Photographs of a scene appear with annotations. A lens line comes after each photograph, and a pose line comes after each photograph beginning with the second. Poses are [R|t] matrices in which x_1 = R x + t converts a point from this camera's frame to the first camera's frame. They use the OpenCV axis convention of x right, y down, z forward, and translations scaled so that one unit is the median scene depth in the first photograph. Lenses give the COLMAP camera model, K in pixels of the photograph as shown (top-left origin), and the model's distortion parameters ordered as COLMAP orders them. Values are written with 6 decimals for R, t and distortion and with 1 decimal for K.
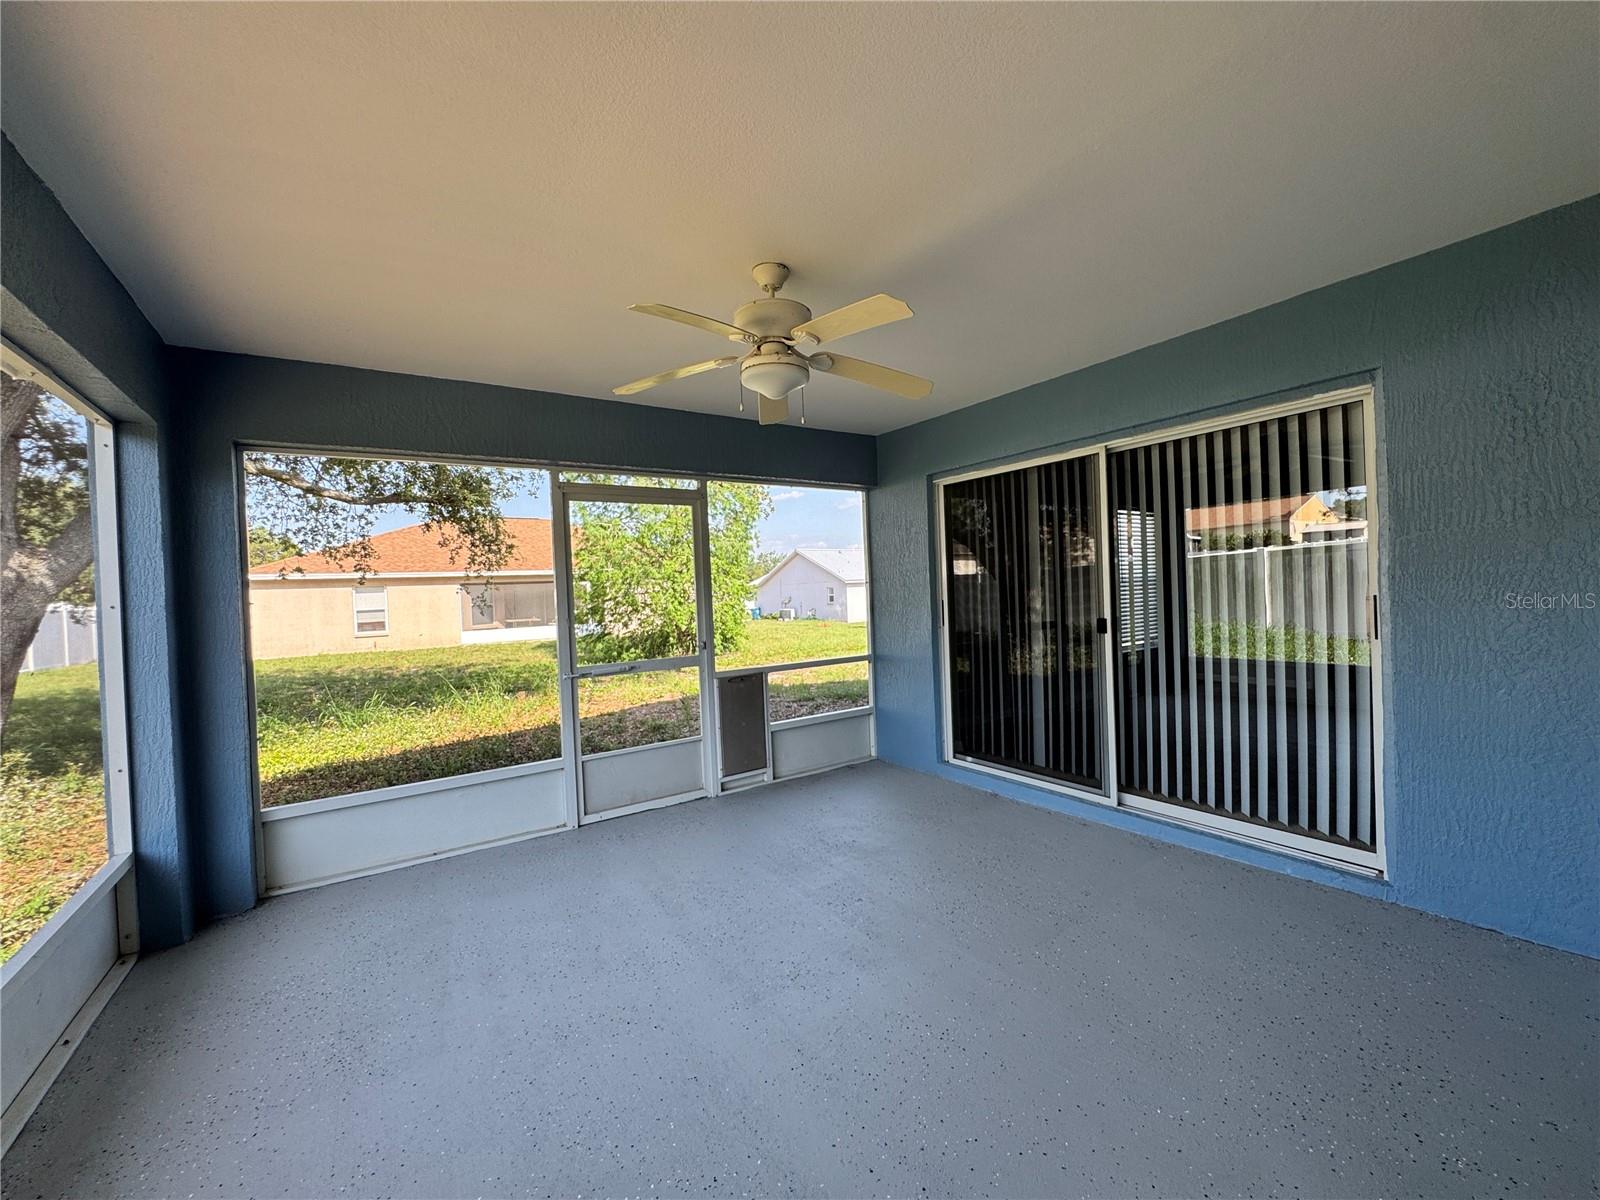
lens RADIAL K [[643.4, 0, 800.0], [0, 643.4, 600.0], [0, 0, 1]] dist [-0.002398, 0.000111]
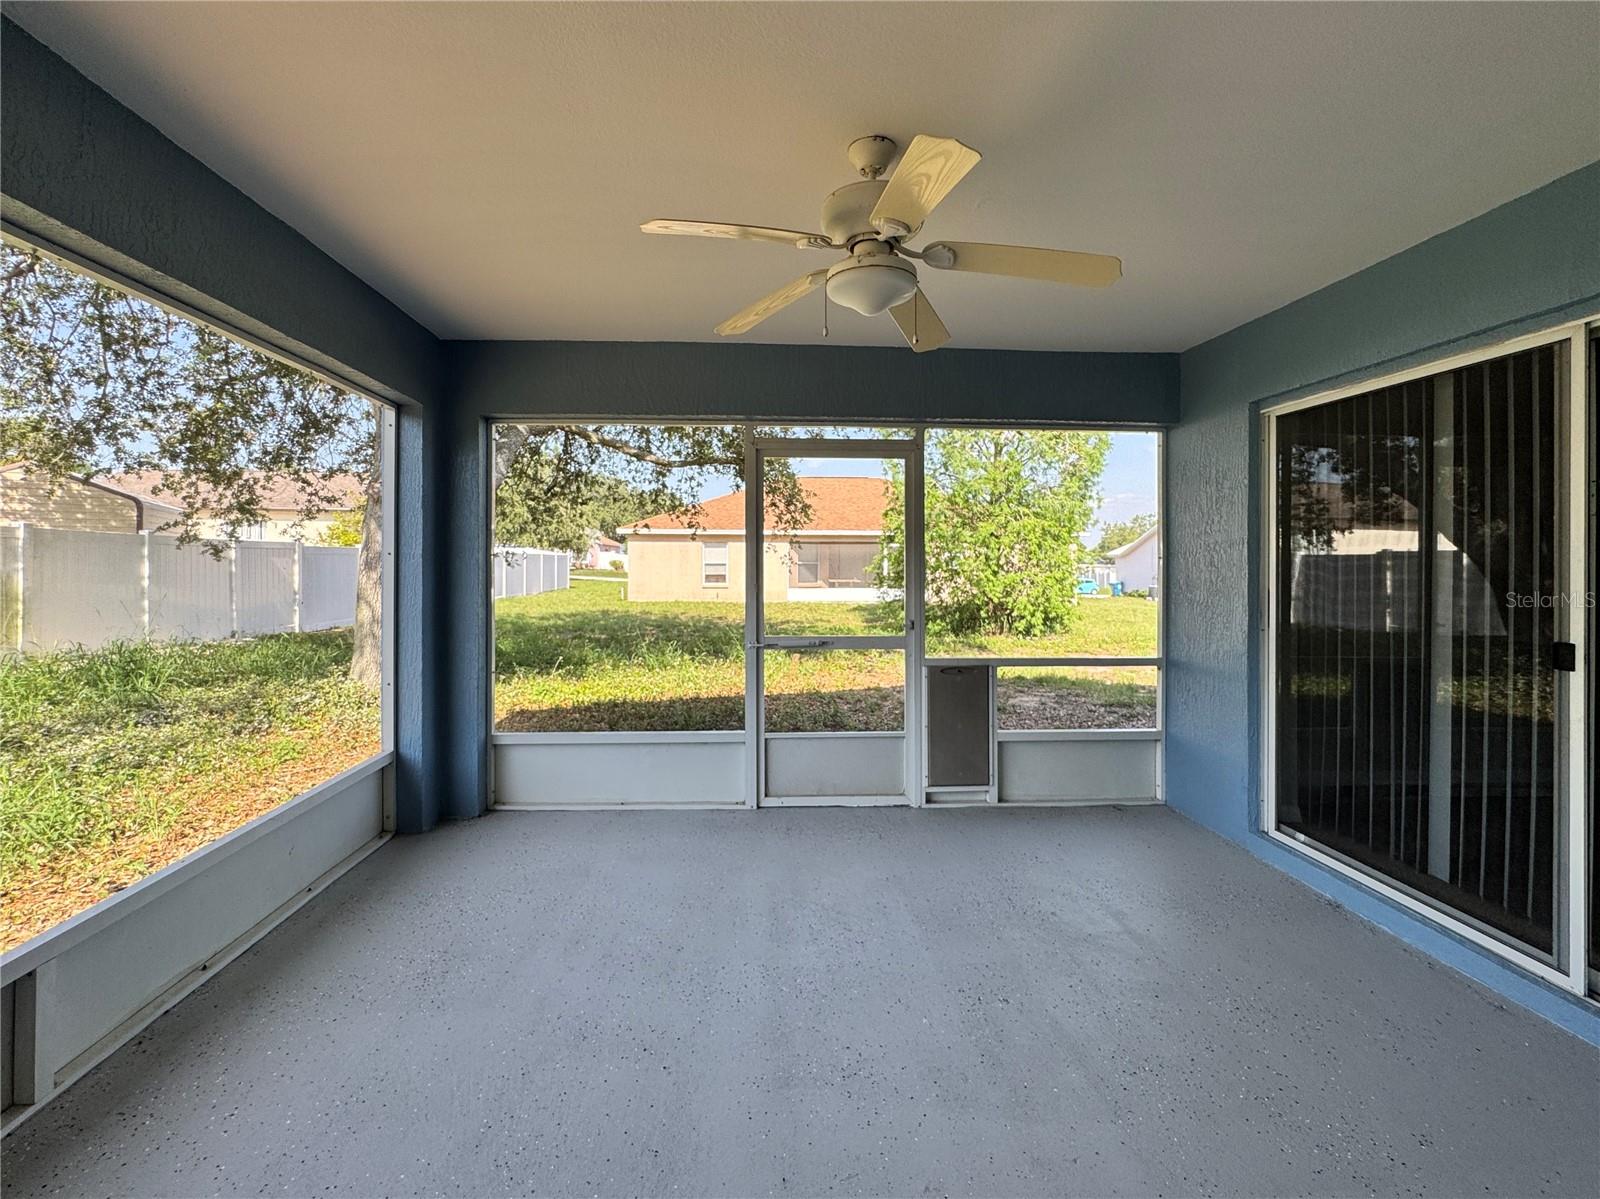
lens RADIAL K [[699.7, 0, 796.6], [0, 699.7, 561.9], [0, 0, 1]] dist [-0.002928, -0.000402]
pose [[0.856003, 0.044348, -0.515065, 0.182805], [-0.046182, 0.998890, 0.009255, -0.012724], [0.514904, 0.015865, 0.857101, 0.136651]]
